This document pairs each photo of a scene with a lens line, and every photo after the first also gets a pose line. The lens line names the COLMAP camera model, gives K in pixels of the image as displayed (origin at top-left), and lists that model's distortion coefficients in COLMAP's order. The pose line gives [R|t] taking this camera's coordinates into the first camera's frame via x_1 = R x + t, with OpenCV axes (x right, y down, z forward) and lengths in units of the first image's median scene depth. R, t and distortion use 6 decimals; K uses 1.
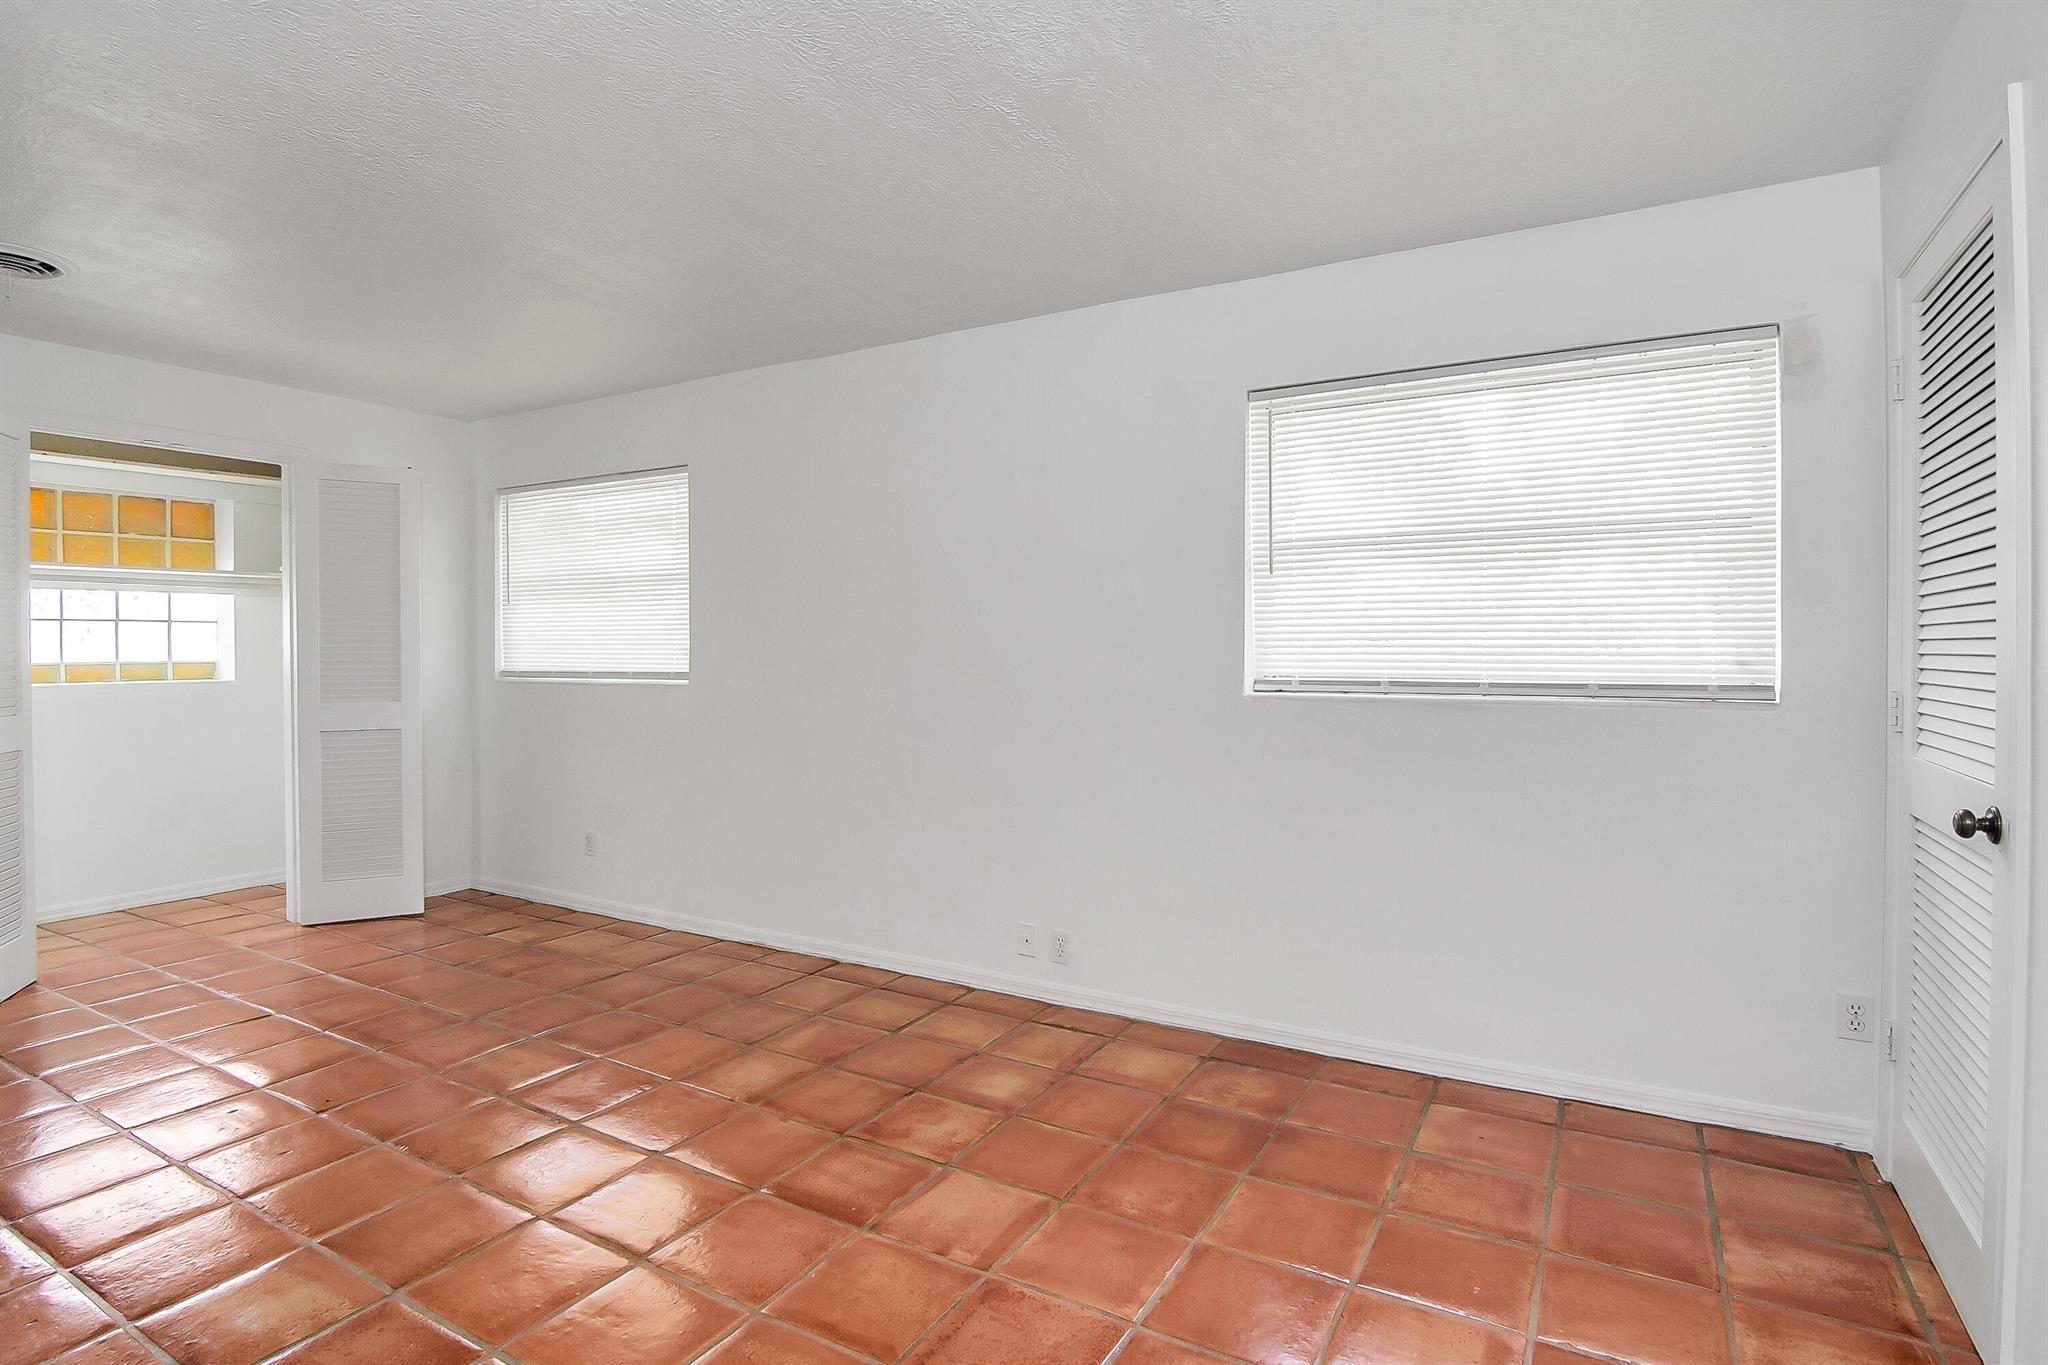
lens RADIAL K [[998.9, 0, 1010.8], [0, 998.9, 655.9], [0, 0, 1]] dist [-0.000180, -0.000020]
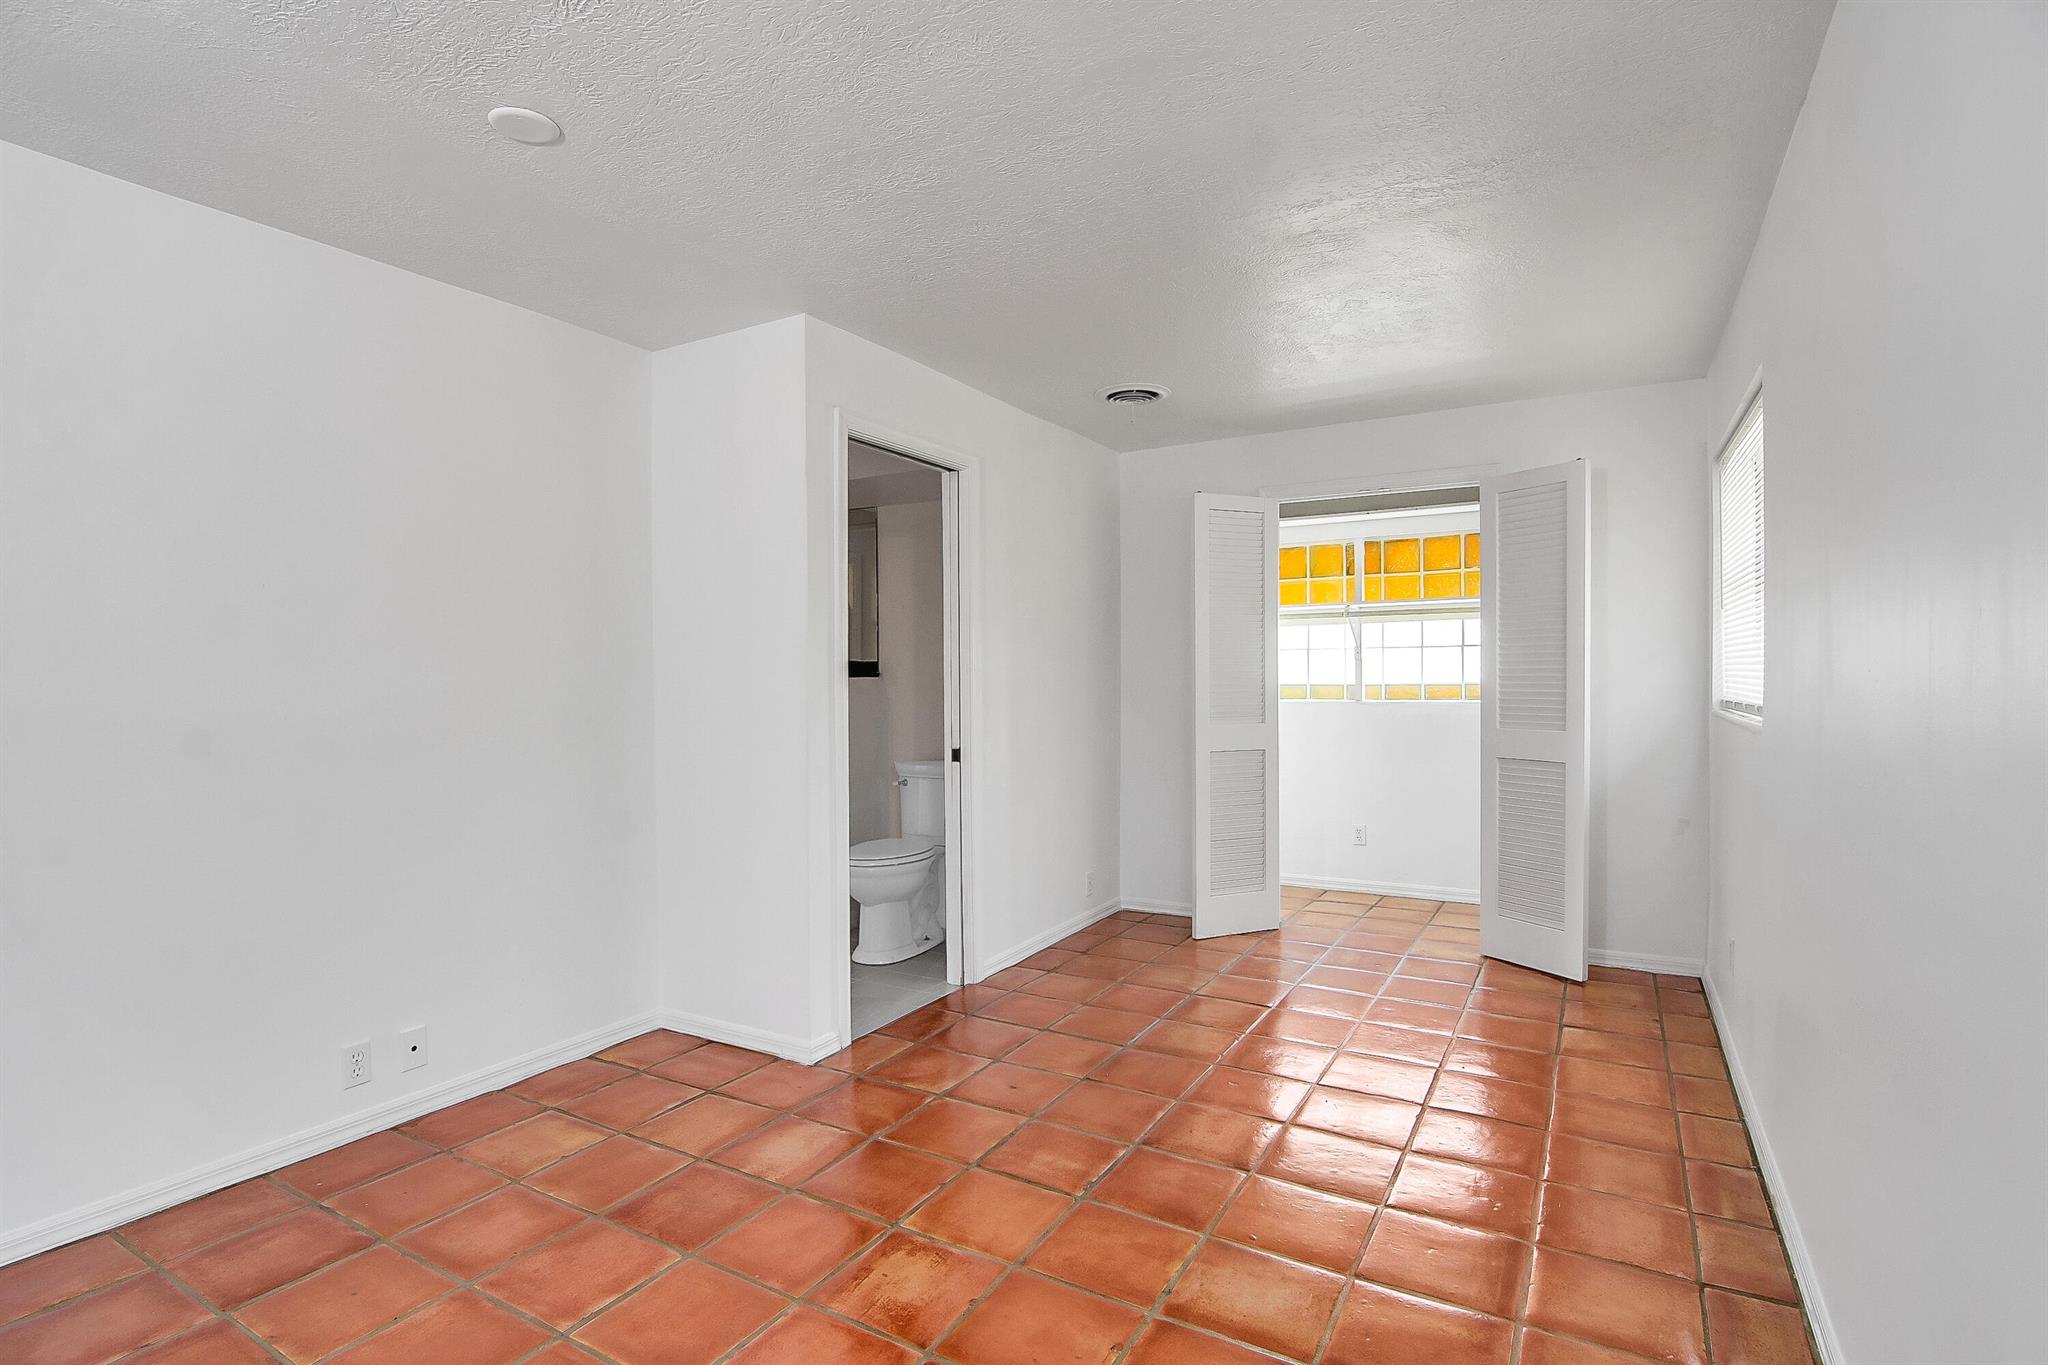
lens RADIAL K [[1018.7, 0, 1040.2], [0, 1018.7, 694.9], [0, 0, 1]] dist [0.000182, -0.000051]
pose [[0.031610, 0.021747, -0.999264, 0.298326], [-0.001330, 0.999763, 0.021716, -0.005690], [0.999499, 0.000642, 0.031631, 0.580509]]
